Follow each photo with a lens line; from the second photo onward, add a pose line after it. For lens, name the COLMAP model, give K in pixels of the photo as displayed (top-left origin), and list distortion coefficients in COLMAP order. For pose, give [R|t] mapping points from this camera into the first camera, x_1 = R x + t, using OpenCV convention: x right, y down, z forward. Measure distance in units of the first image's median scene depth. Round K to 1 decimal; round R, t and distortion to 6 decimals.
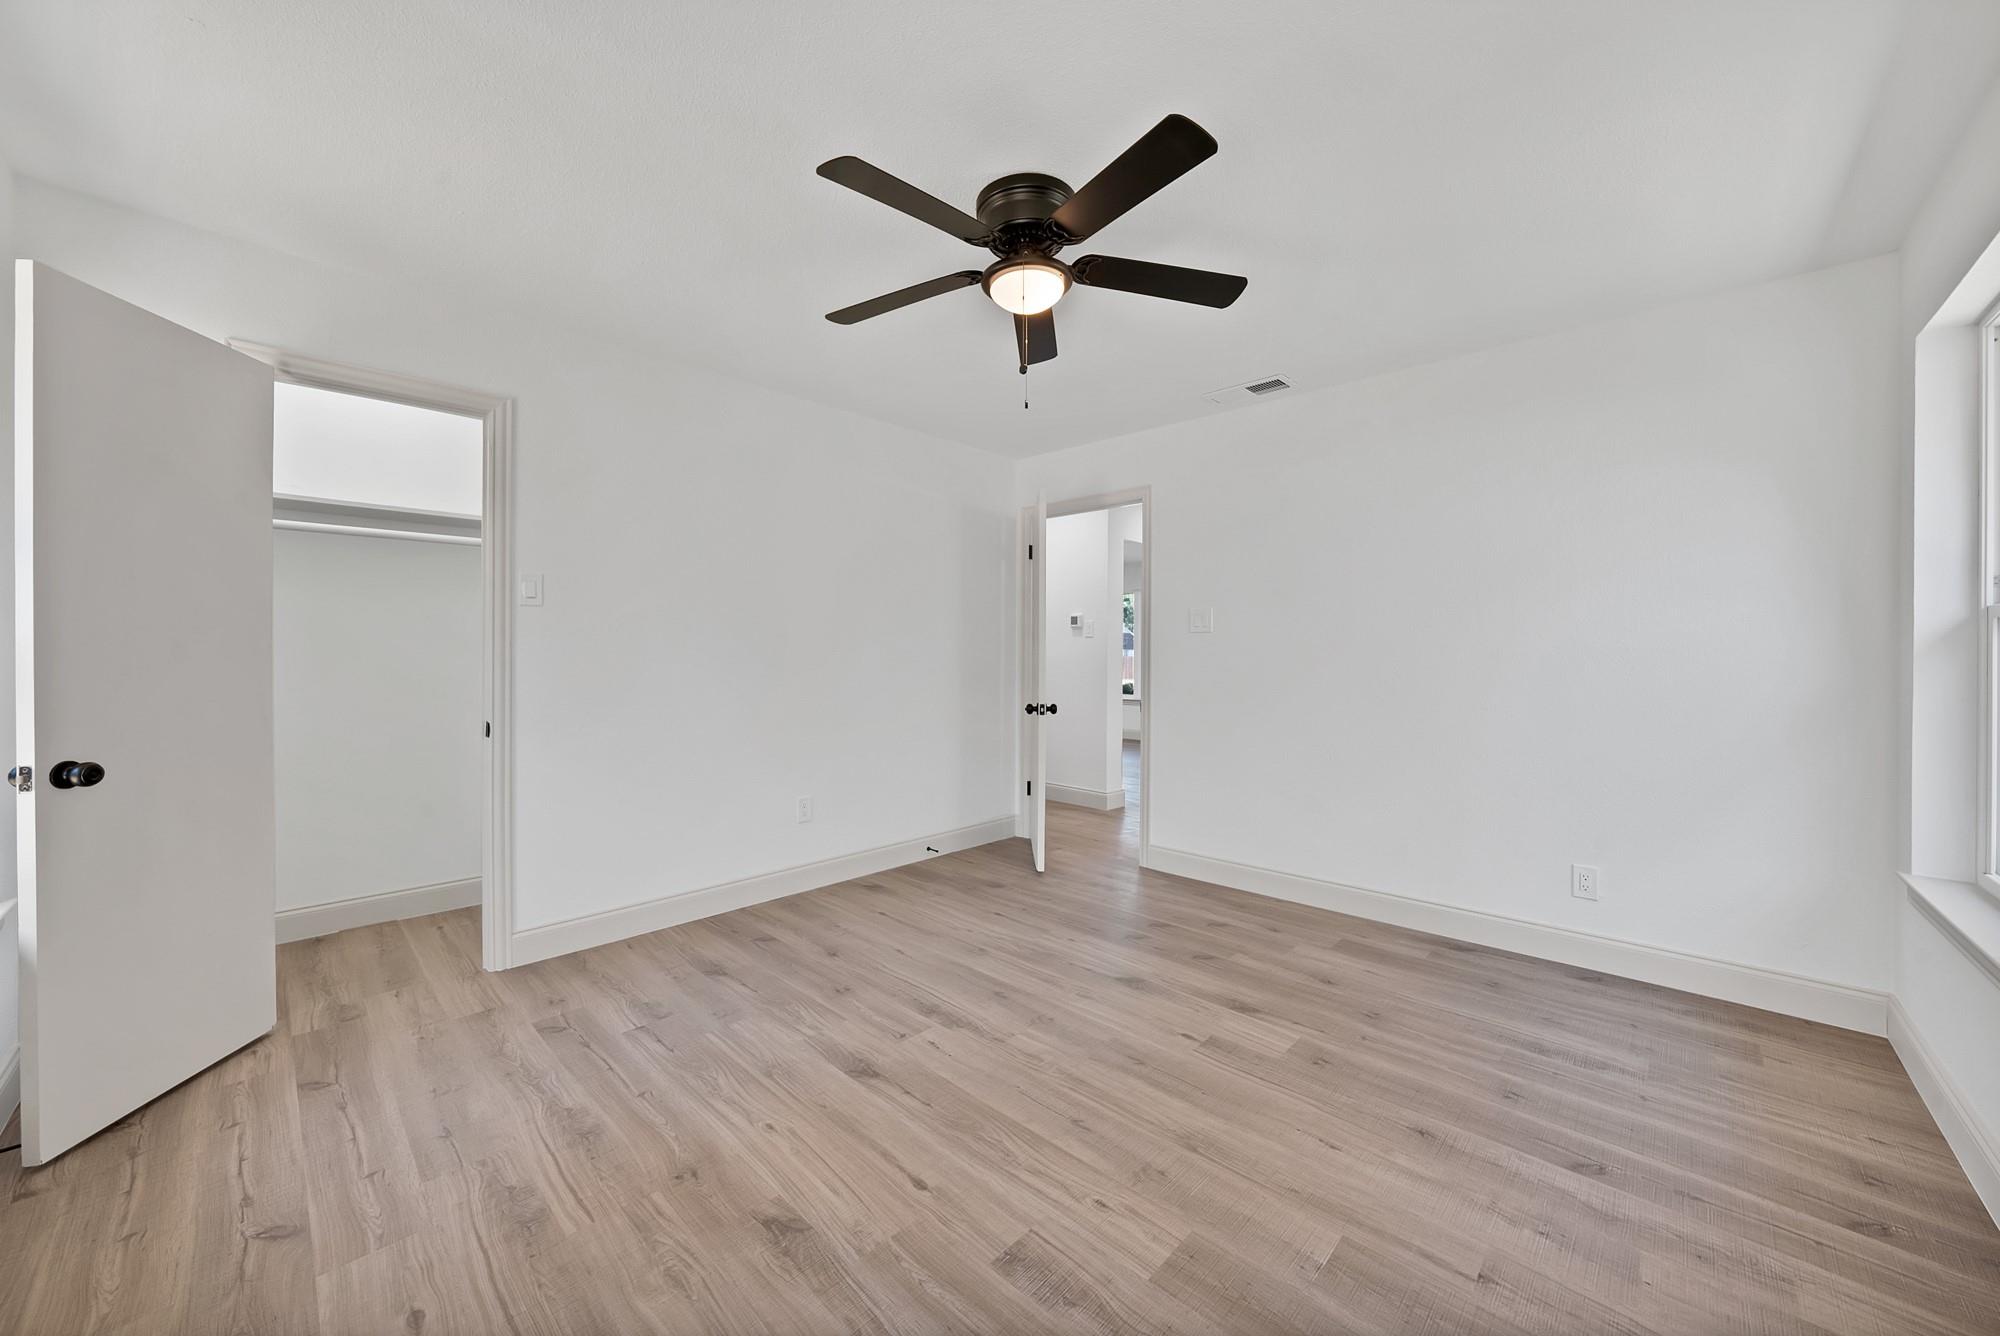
lens RADIAL K [[711.5, 0, 1000.7], [0, 711.5, 654.0], [0, 0, 1]] dist [0.000163, 0.000022]
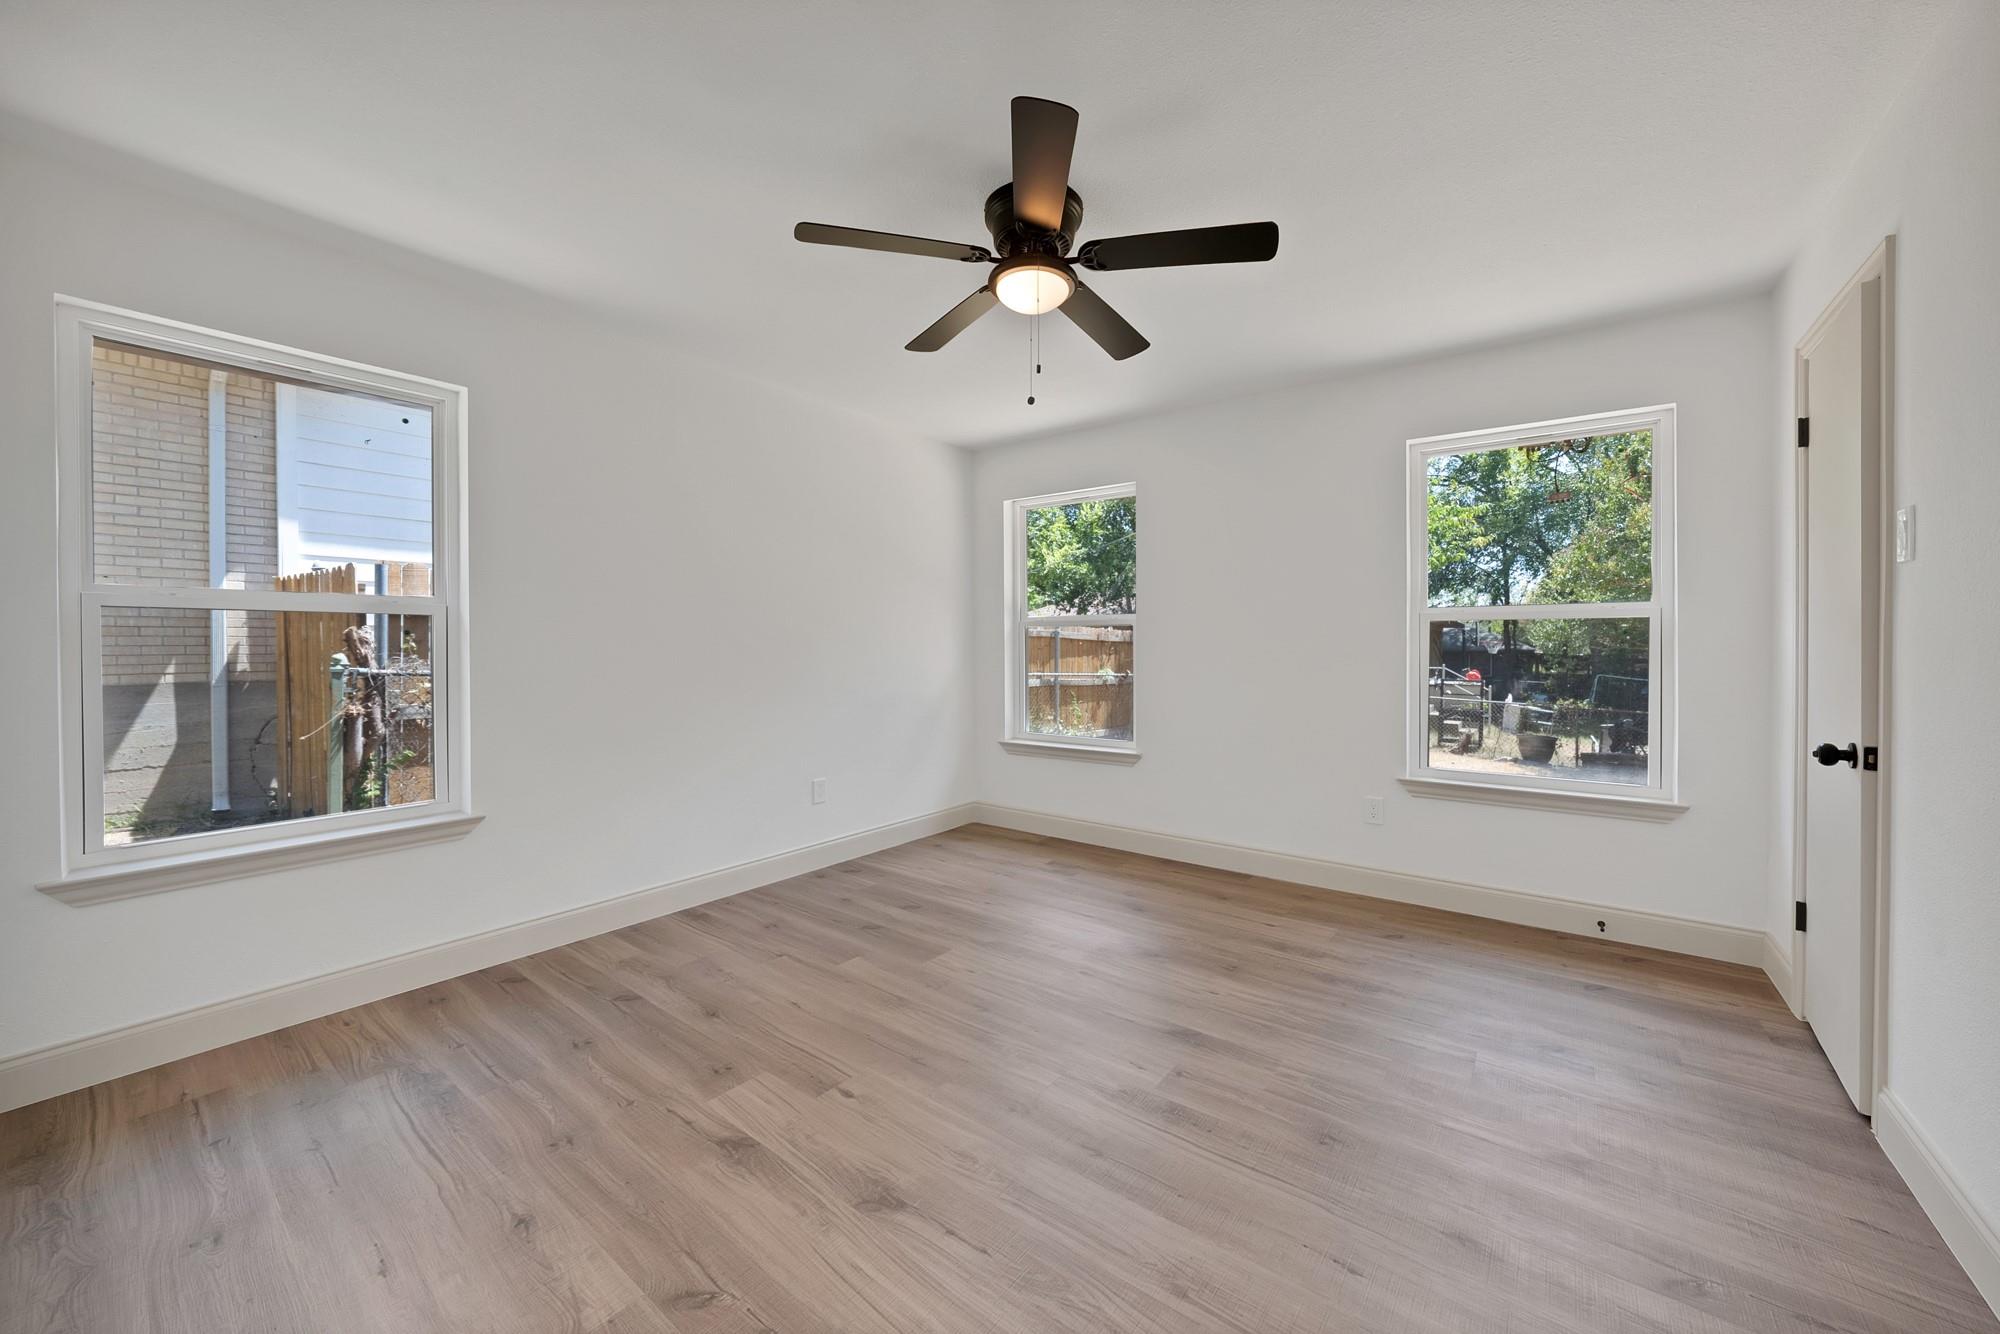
lens RADIAL K [[711.5, 0, 1000.7], [0, 711.5, 653.0], [0, 0, 1]] dist [0.000163, 0.000022]
pose [[-0.994588, -0.002204, -0.103879, 0.184329], [-0.003100, 0.999959, 0.008461, 0.014594], [0.103856, 0.008737, -0.994554, 1.979156]]
